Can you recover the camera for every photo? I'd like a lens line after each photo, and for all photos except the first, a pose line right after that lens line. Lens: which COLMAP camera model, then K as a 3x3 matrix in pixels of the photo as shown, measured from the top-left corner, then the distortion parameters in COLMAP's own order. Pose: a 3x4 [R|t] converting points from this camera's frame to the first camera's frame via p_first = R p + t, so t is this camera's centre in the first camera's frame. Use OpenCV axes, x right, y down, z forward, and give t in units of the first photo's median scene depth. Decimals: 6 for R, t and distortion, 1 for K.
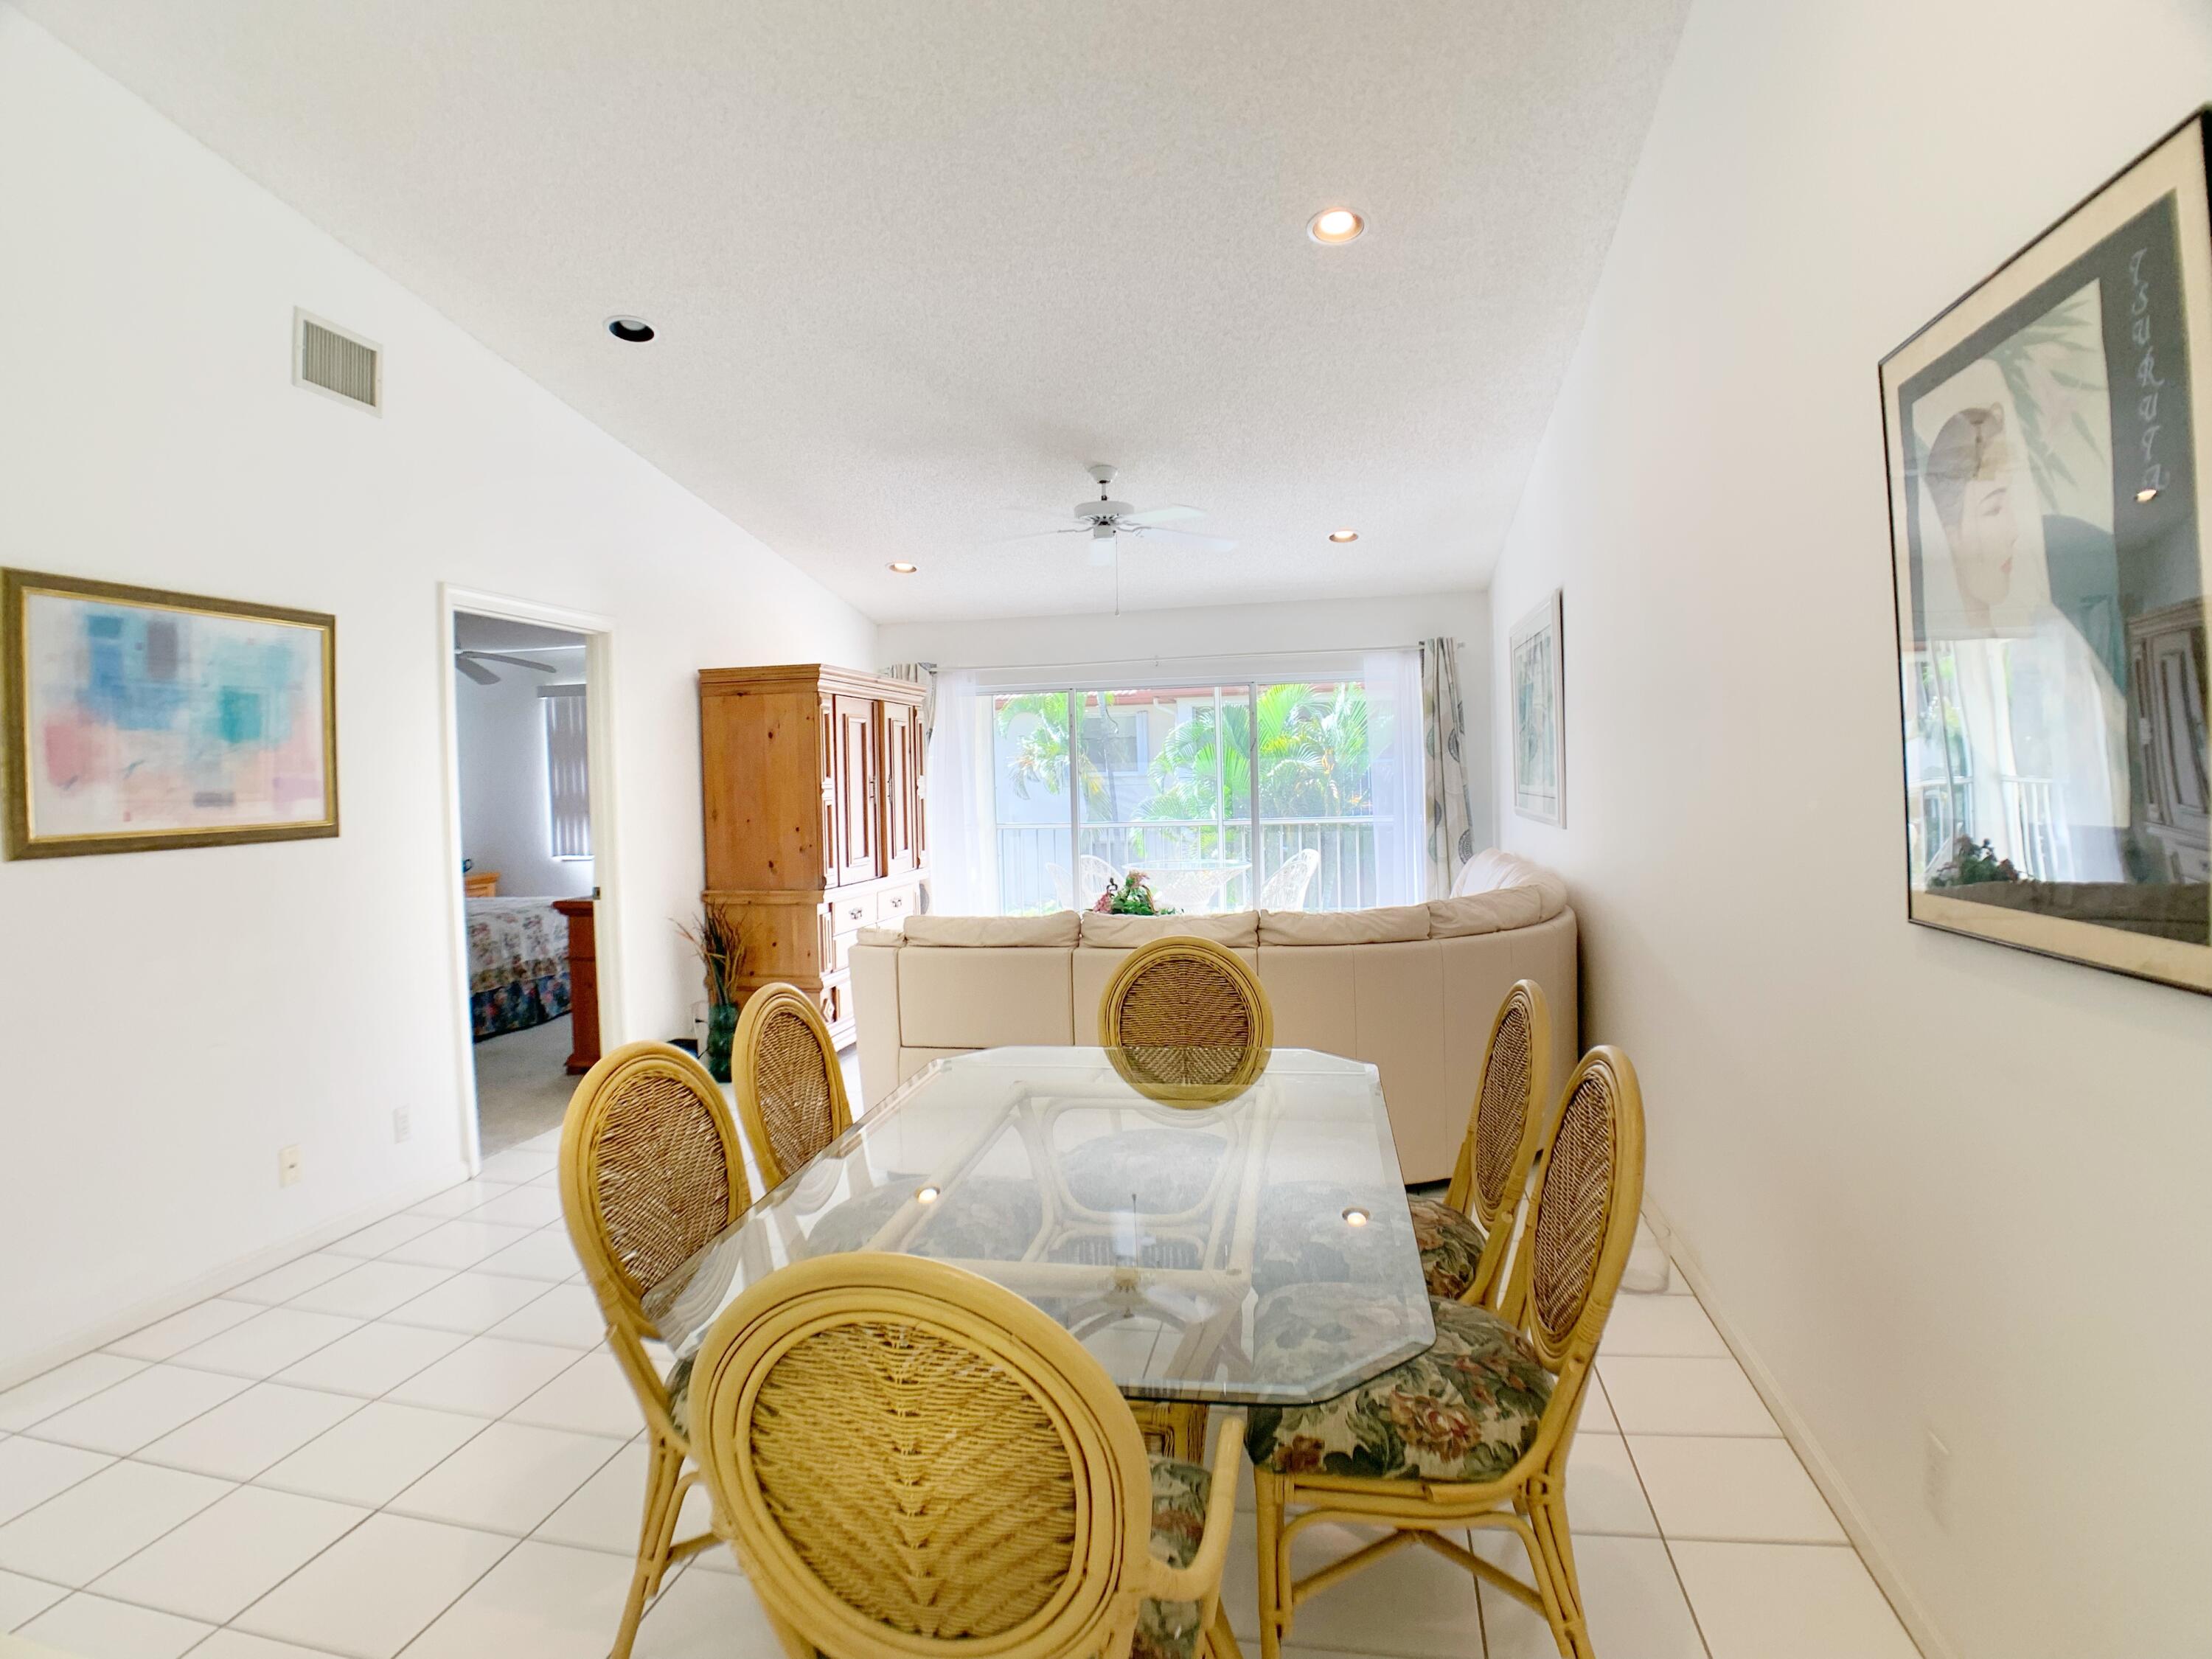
lens RADIAL K [[1160.6, 0, 1106.2], [0, 1160.6, 822.8], [0, 0, 1]] dist [-0.087090, 0.010250]
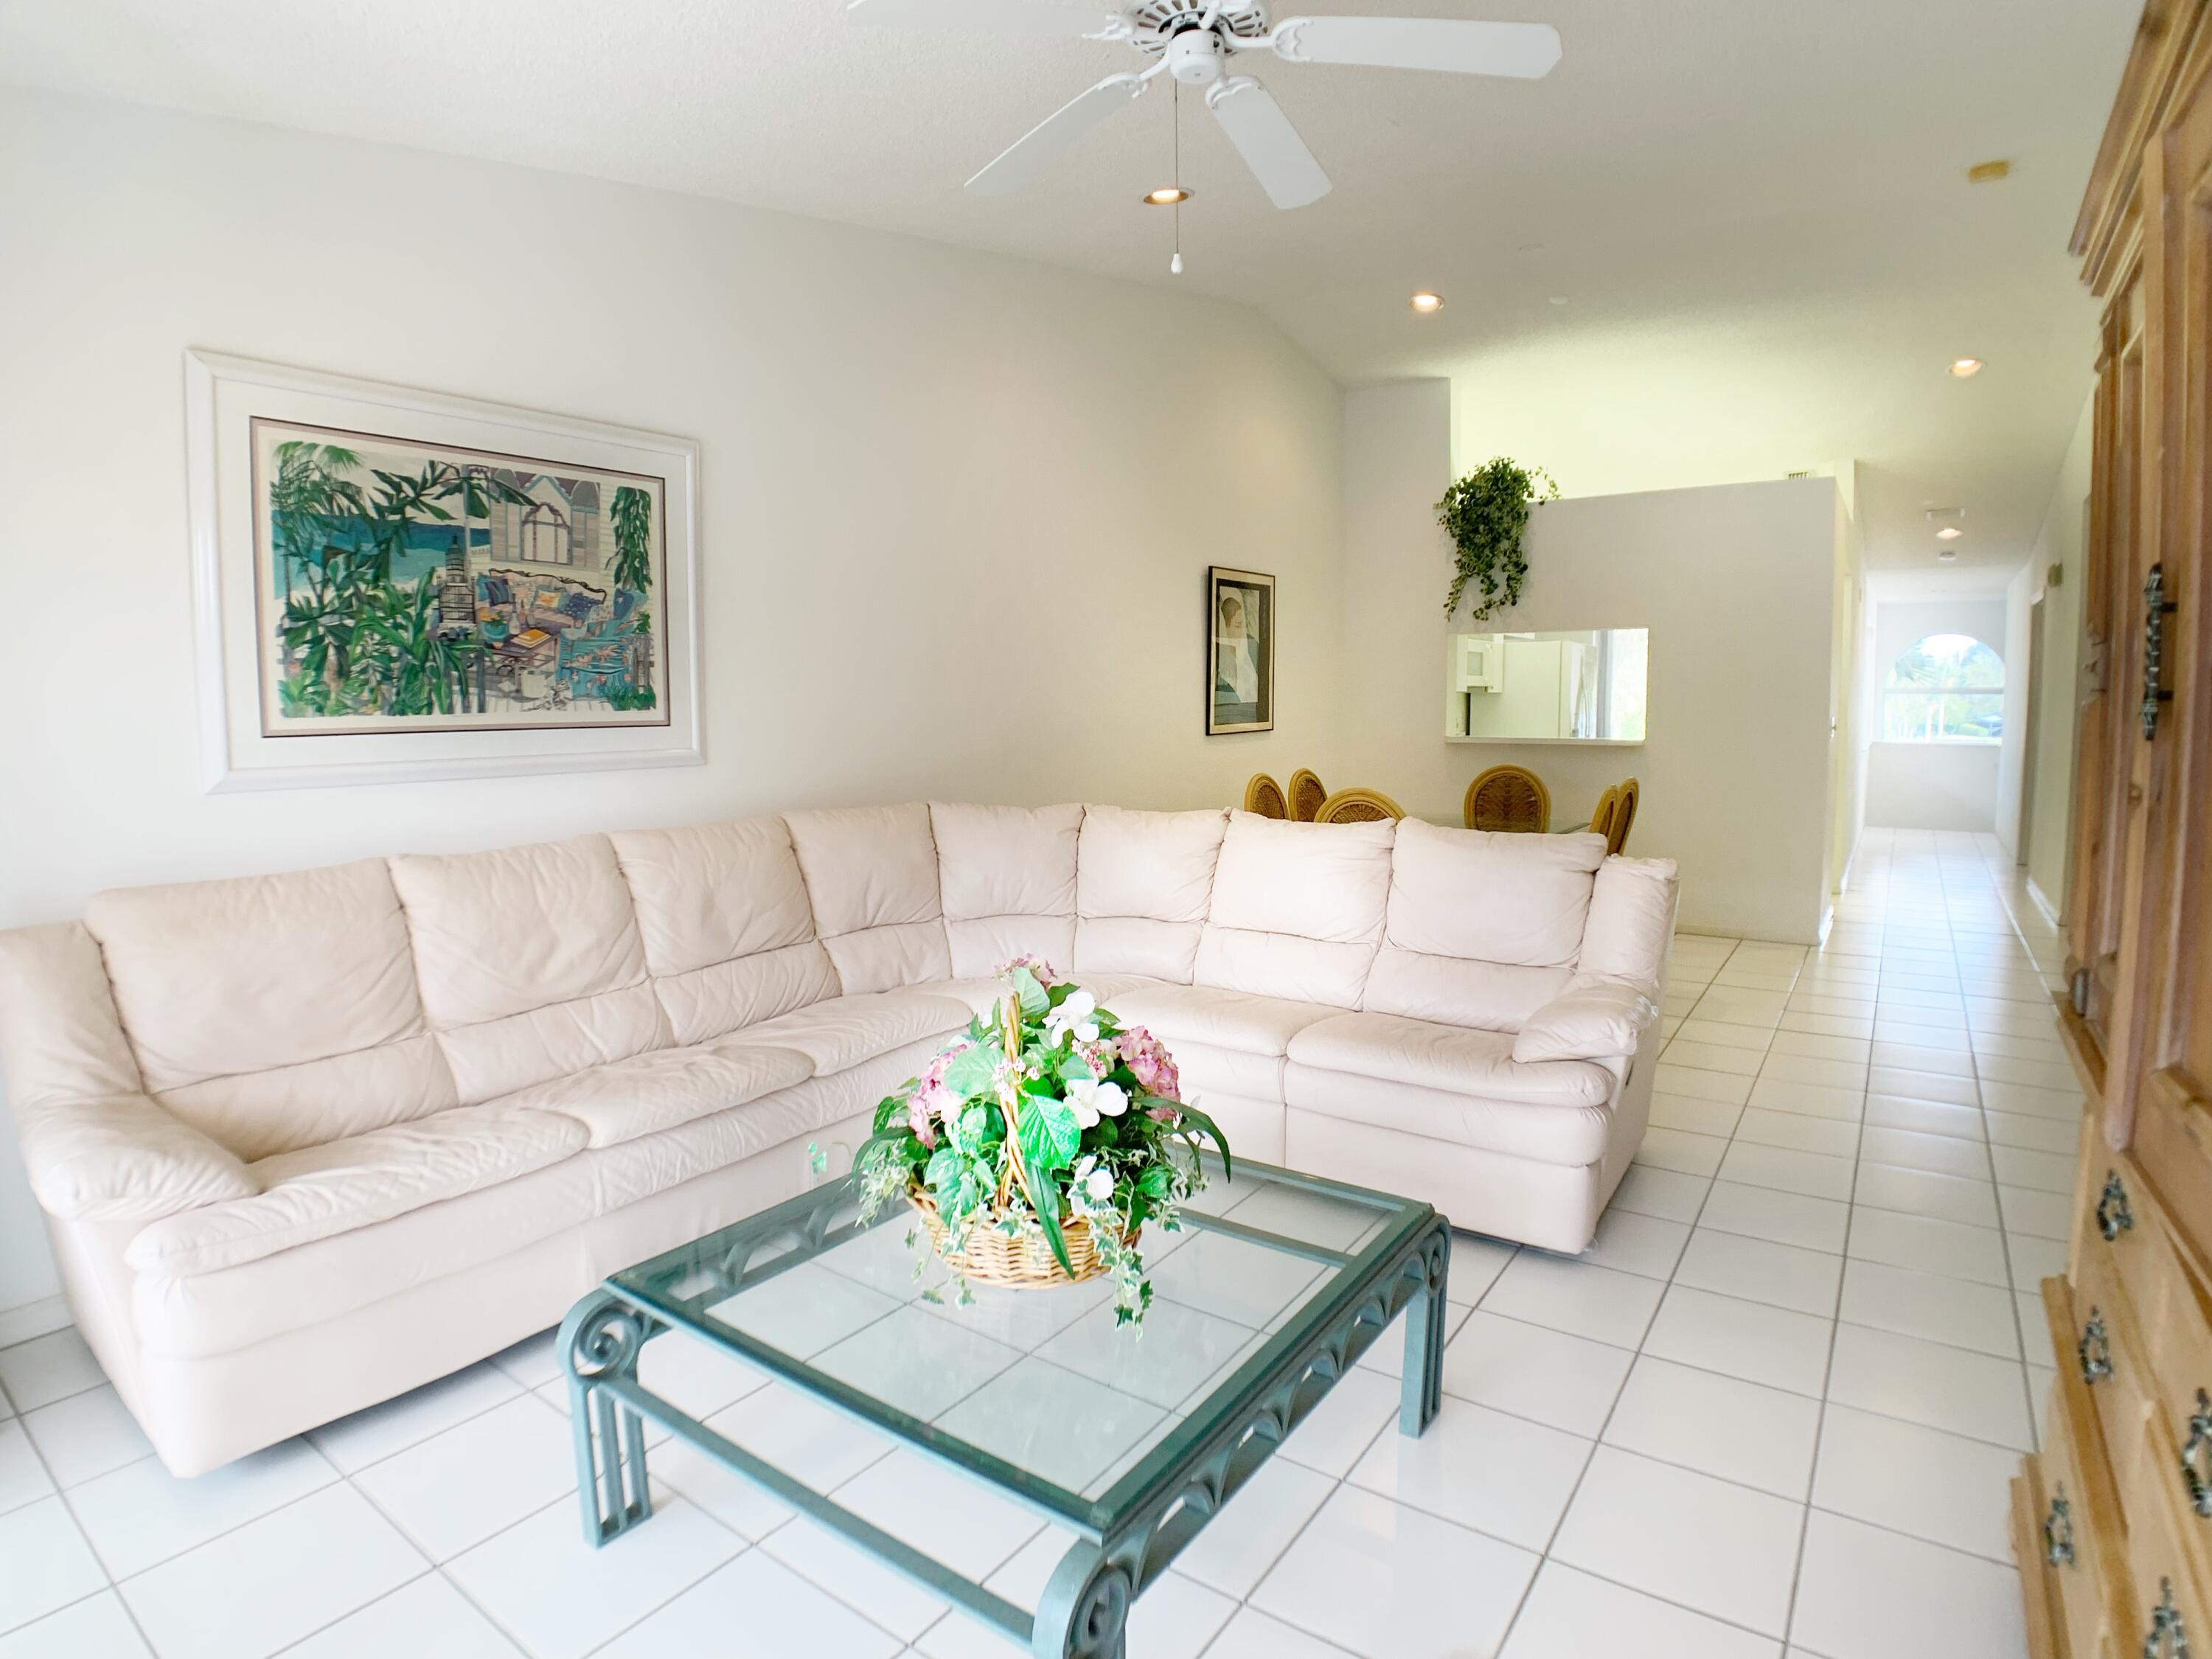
lens RADIAL K [[1160.6, 0, 1101.3], [0, 1160.6, 821.2], [0, 0, 1]] dist [-0.087090, 0.010250]
pose [[-0.914744, -0.000243, 0.404033, -0.164603], [0.054049, 0.990938, 0.122965, -0.041269], [-0.400402, 0.134320, -0.906442, 1.798423]]
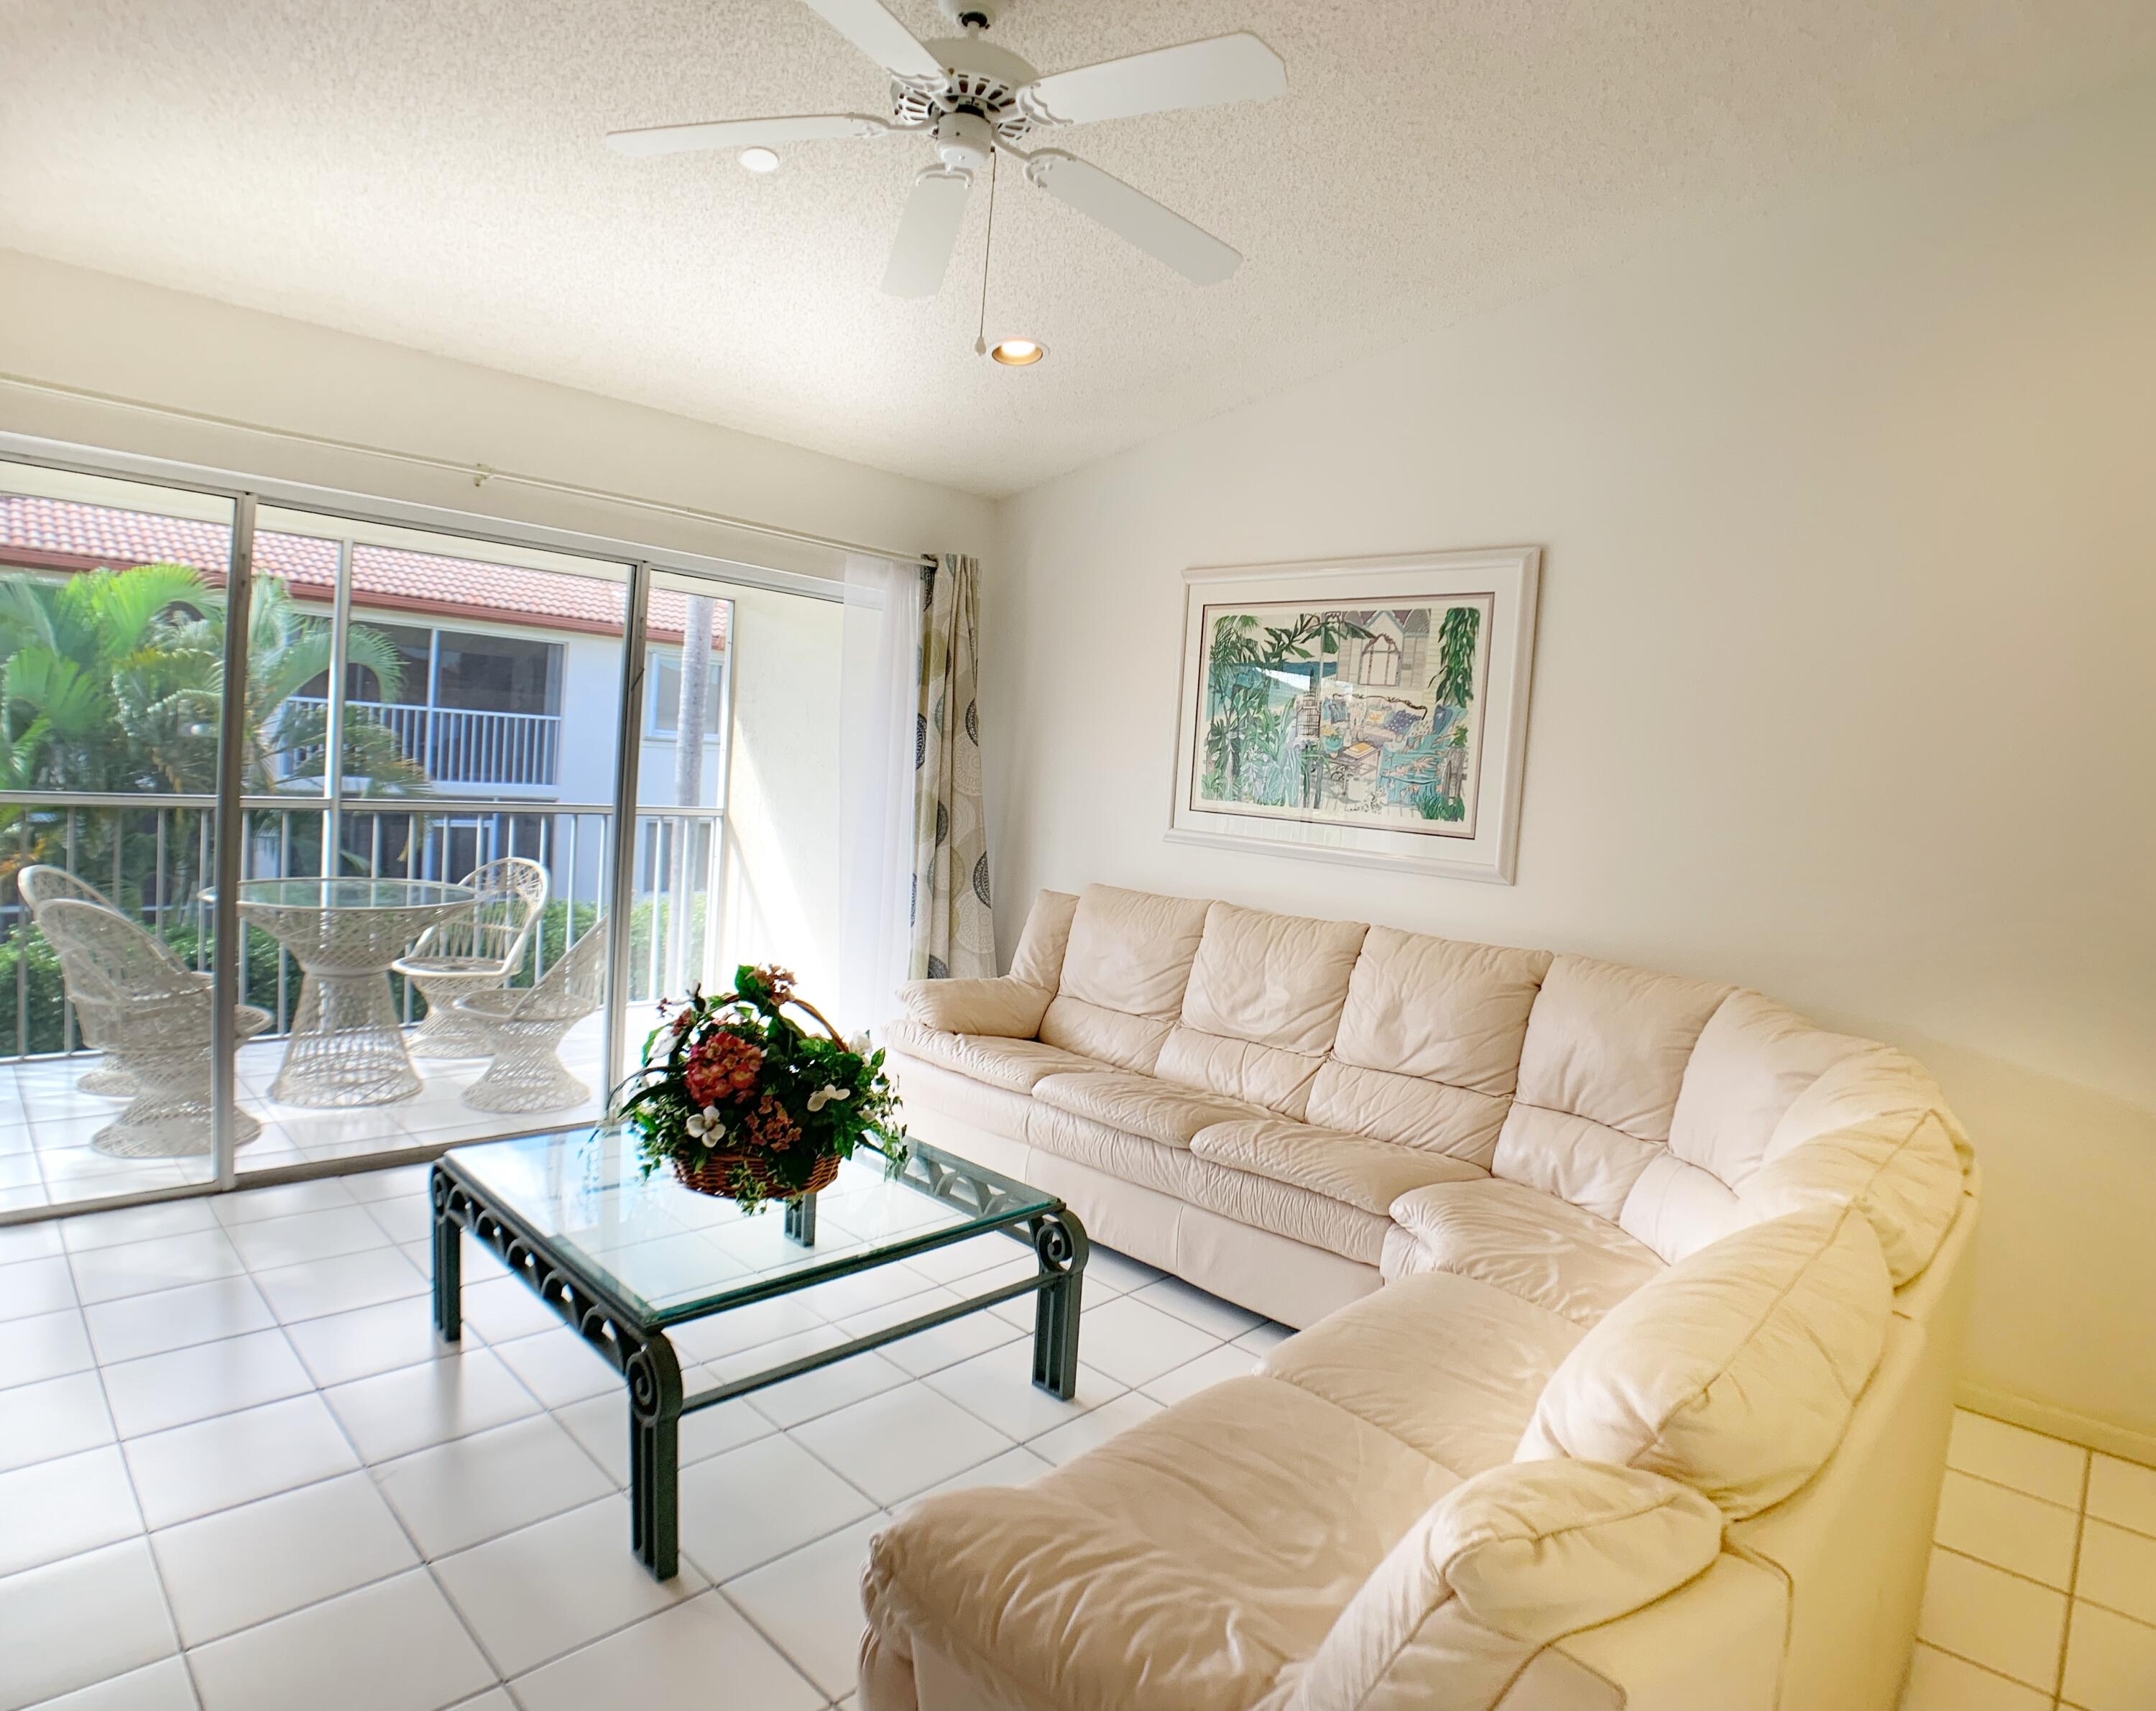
lens RADIAL K [[1197.5, 0, 1131.3], [0, 1197.5, 846.3], [0, 0, 1]] dist [-0.073537, -0.000698]
pose [[0.507076, 0.008690, 0.861858, -0.404044], [-0.052107, 0.998429, 0.020590, -0.024772], [-0.860325, -0.055350, 0.506732, 0.941214]]
